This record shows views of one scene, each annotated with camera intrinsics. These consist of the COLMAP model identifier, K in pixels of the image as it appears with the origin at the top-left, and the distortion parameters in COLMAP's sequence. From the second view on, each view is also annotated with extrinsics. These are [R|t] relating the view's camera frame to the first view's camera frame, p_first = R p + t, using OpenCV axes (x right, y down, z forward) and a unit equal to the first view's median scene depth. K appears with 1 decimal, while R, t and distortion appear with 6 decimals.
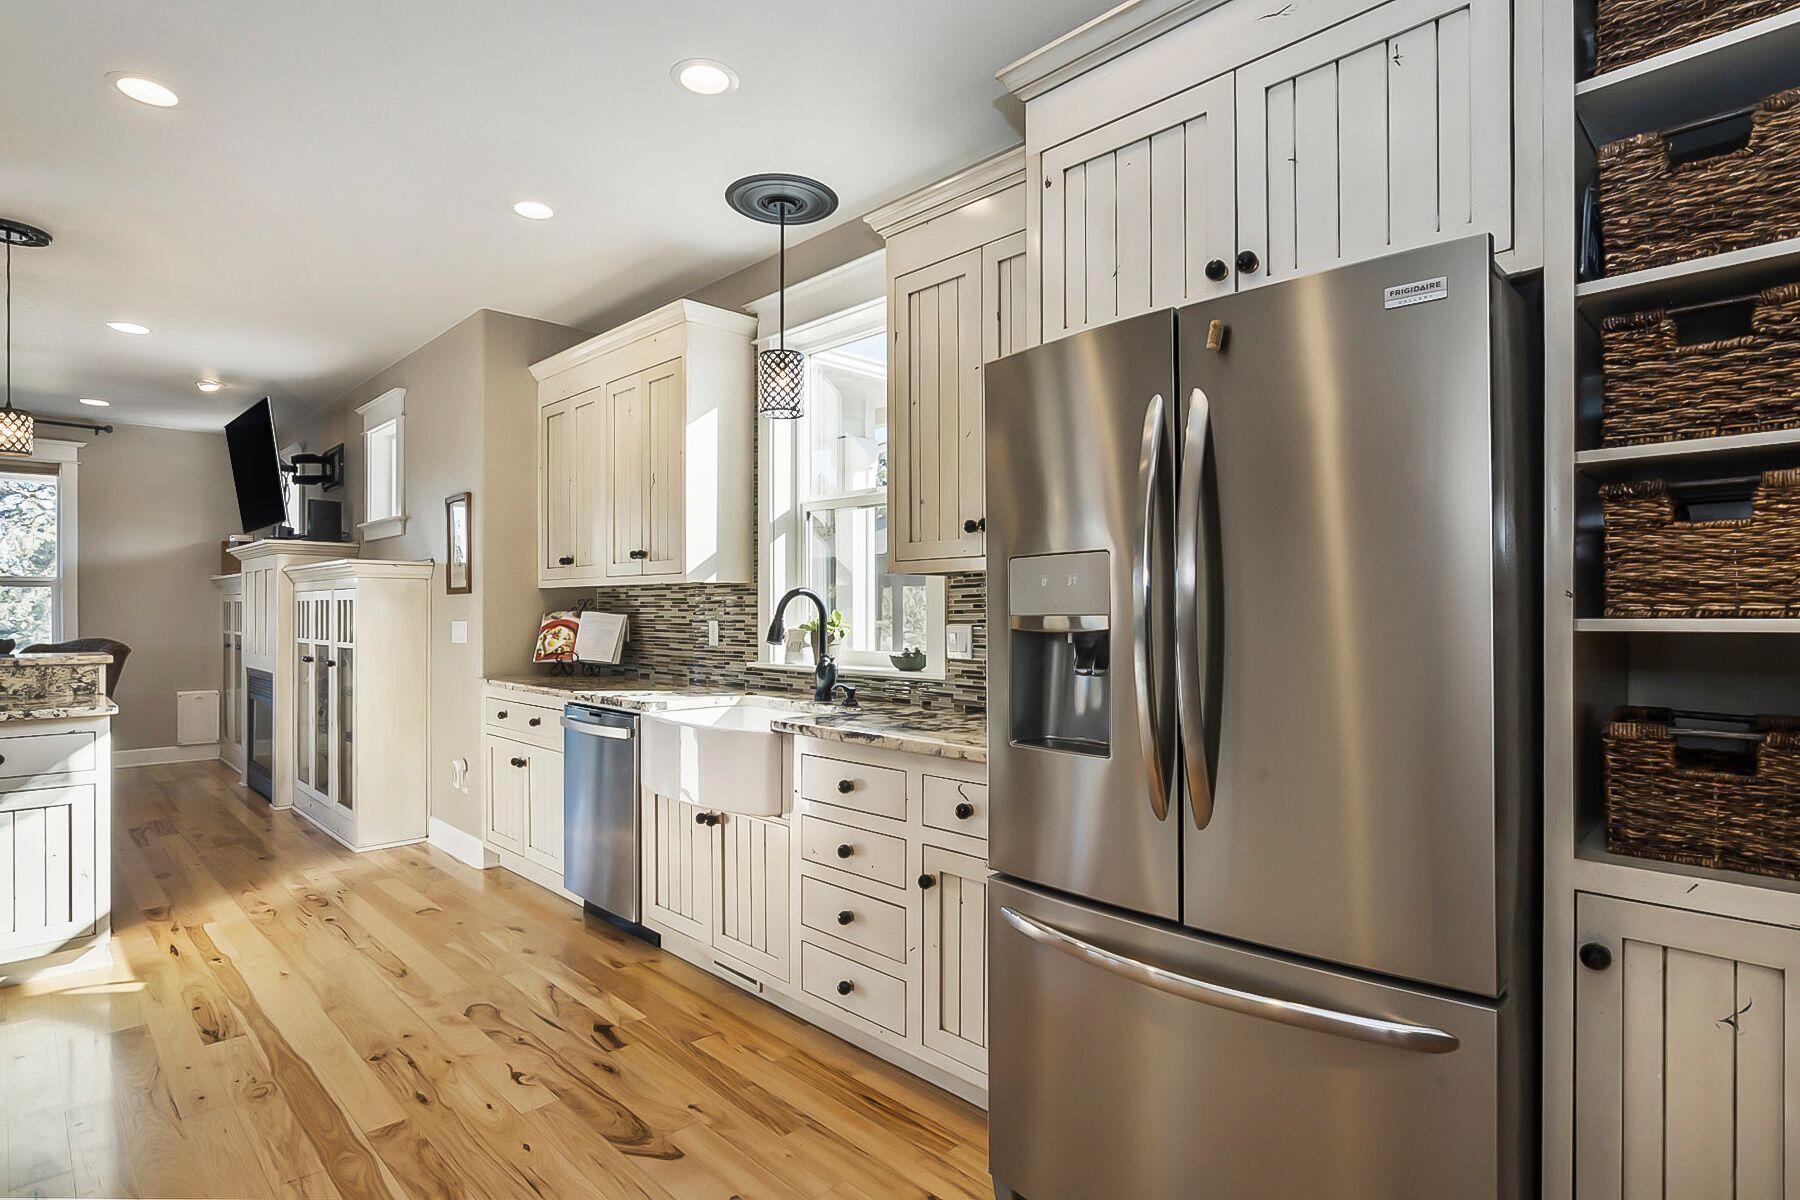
lens RADIAL K [[913.2, 0, 900.0], [0, 913.2, 600.0], [0, 0, 1]] dist [-0.002578, -0.000781]
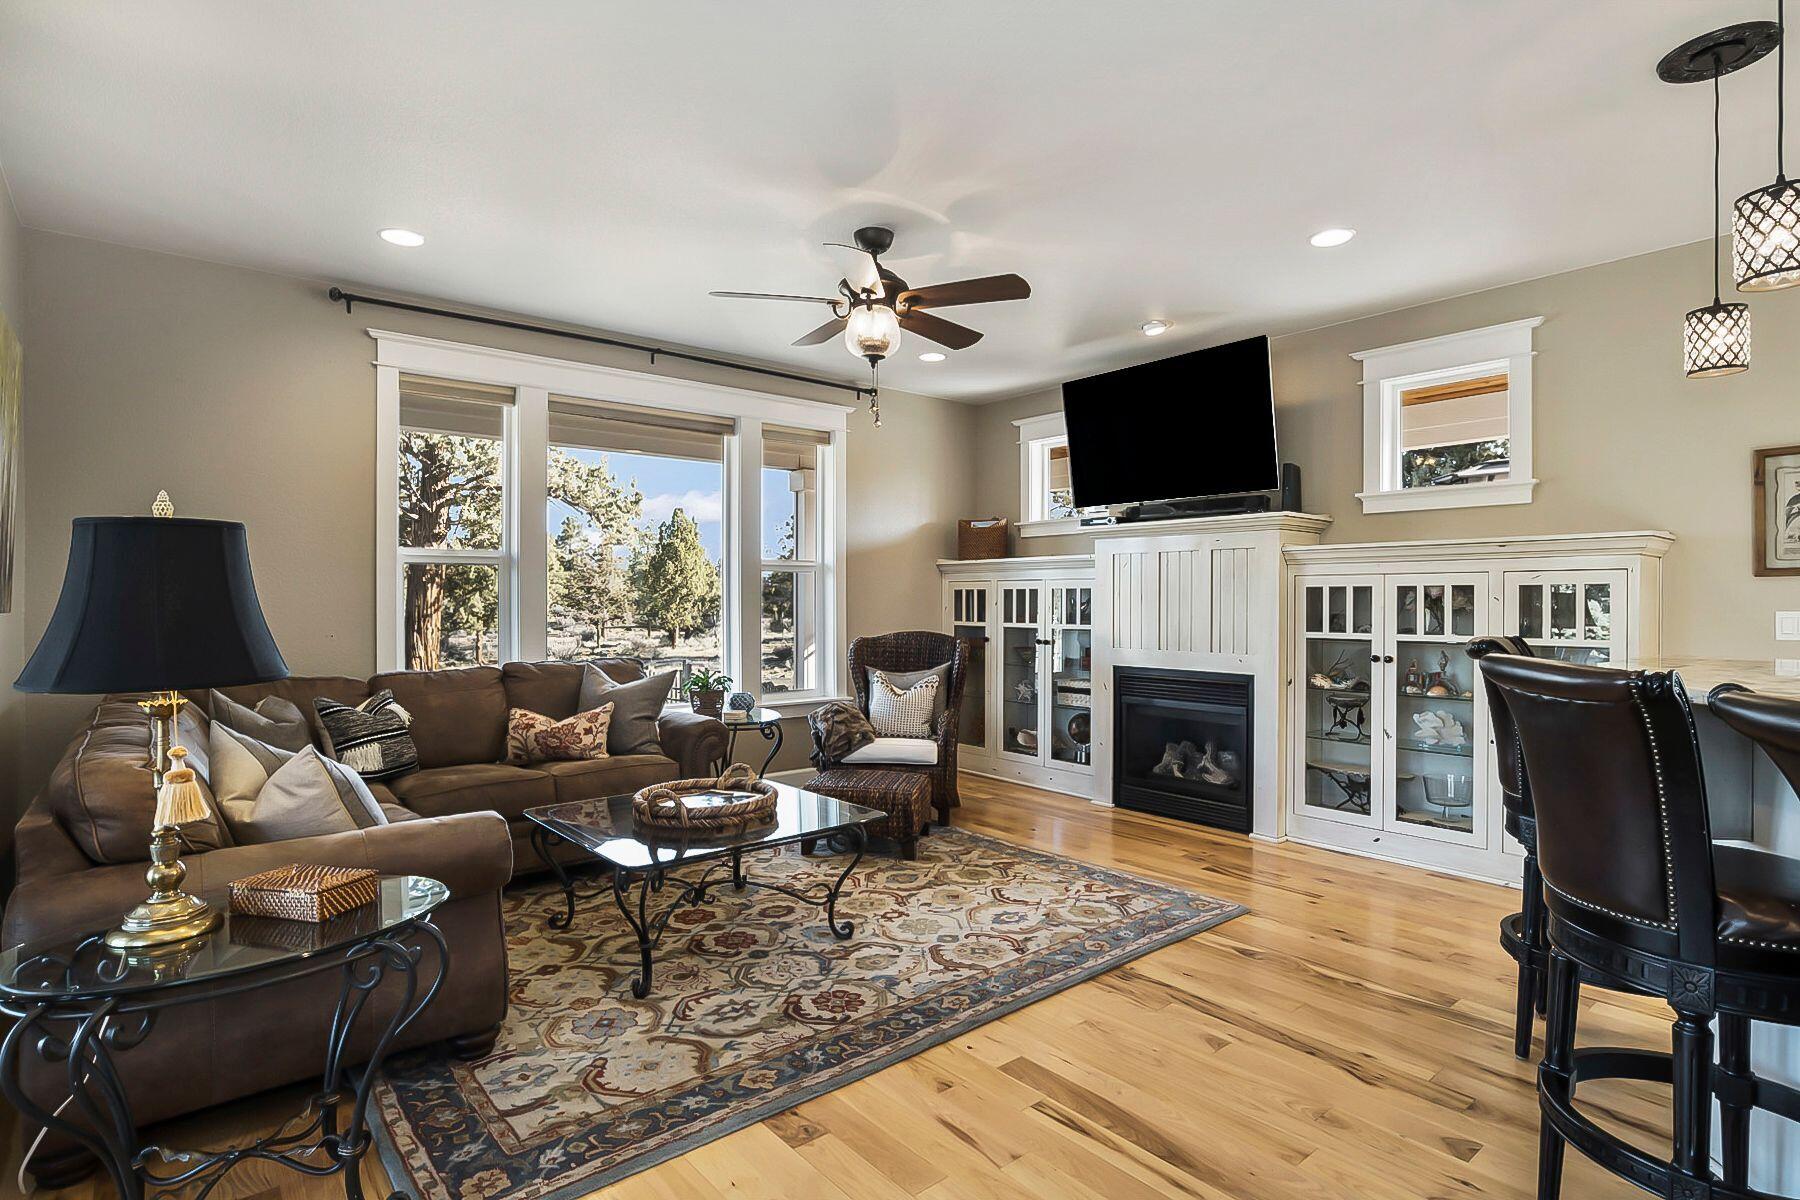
lens RADIAL K [[913.2, 0, 900.0], [0, 913.2, 600.0], [0, 0, 1]] dist [-0.002578, -0.000781]
pose [[0.995692, 0.002082, -0.092697, -1.306837], [-0.001162, 0.999950, 0.009979, 0.006332], [0.092713, -0.009828, 0.995644, 0.223026]]
